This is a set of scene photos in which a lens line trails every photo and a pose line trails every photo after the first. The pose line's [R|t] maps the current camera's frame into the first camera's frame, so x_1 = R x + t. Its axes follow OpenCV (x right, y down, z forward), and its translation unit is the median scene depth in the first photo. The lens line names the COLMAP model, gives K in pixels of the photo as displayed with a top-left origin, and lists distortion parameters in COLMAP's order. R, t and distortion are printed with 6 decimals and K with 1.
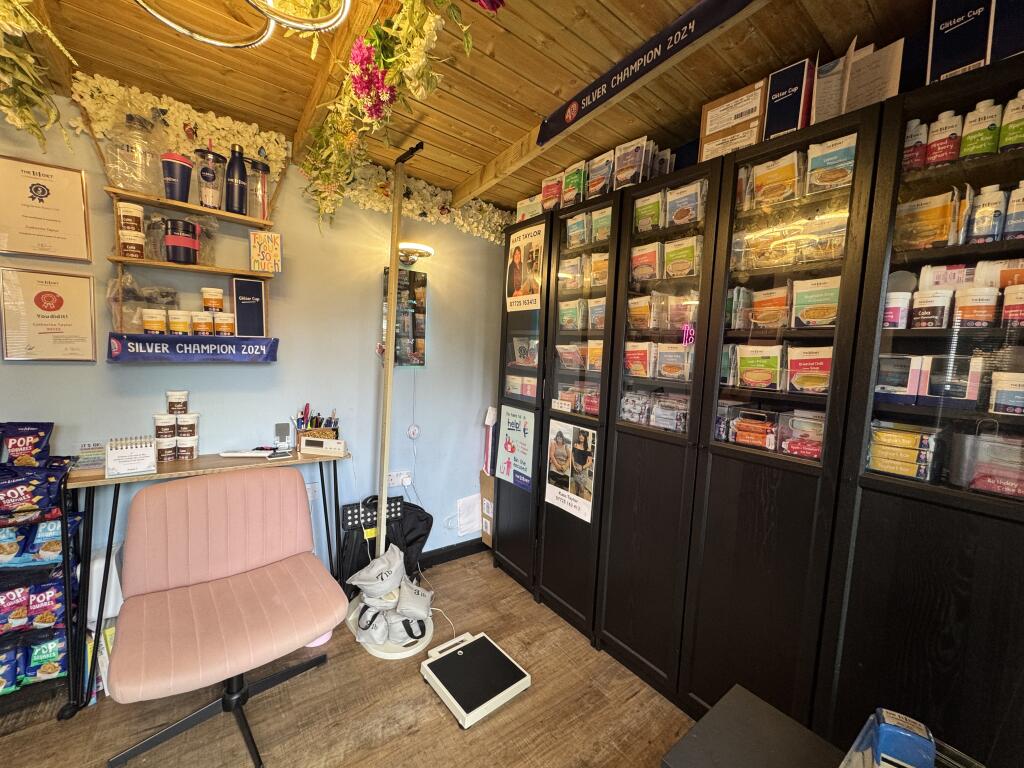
lens RADIAL K [[407.7, 0, 511.6], [0, 407.7, 384.2], [0, 0, 1]] dist [-0.003005, 0.000543]
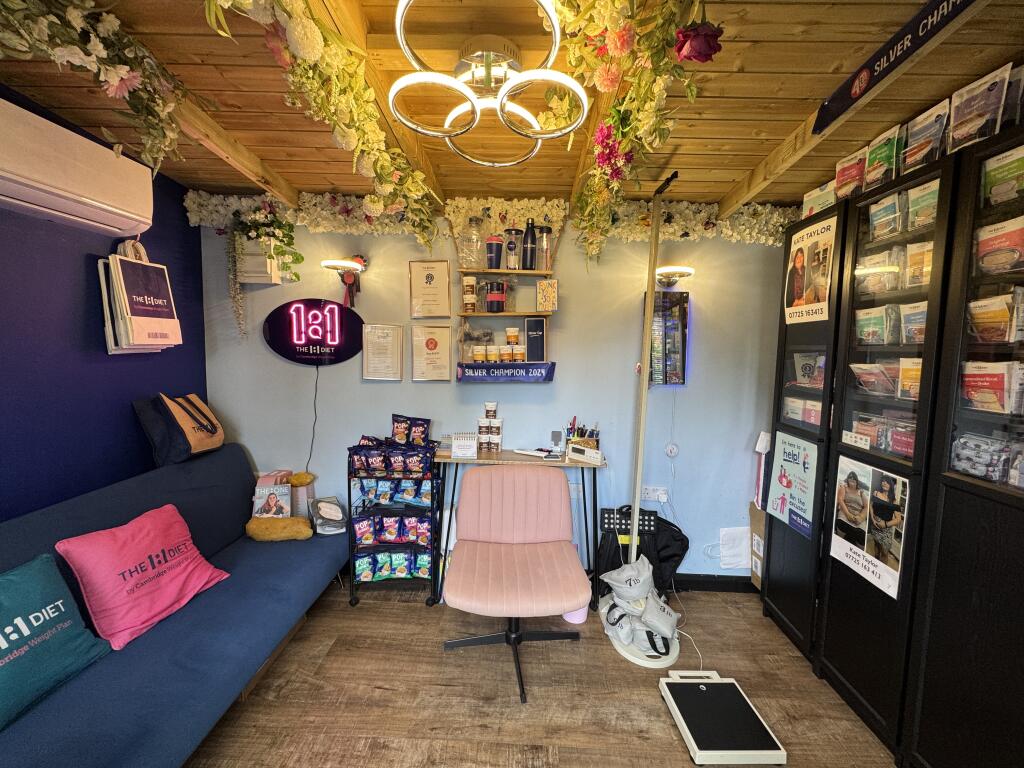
lens RADIAL K [[407.7, 0, 511.6], [0, 407.7, 384.2], [0, 0, 1]] dist [-0.003005, 0.000543]
pose [[0.776929, 0.018572, -0.629315, 0.115483], [-0.031146, 0.999475, -0.008955, -0.033545], [0.628818, 0.026559, 0.777099, -0.049891]]
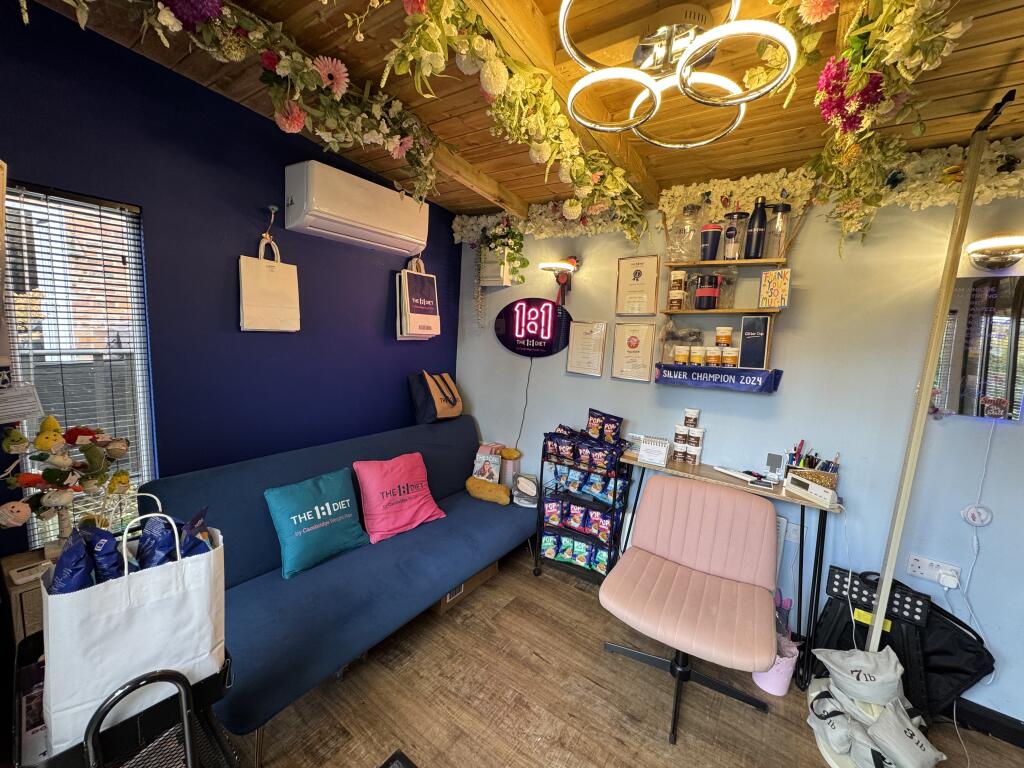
lens RADIAL K [[407.7, 0, 511.6], [0, 407.7, 384.2], [0, 0, 1]] dist [-0.003005, 0.000543]
pose [[0.300155, 0.078193, -0.950680, 0.205959], [-0.123271, 0.991457, 0.042627, -0.042833], [0.945892, 0.104396, 0.307230, 0.066615]]
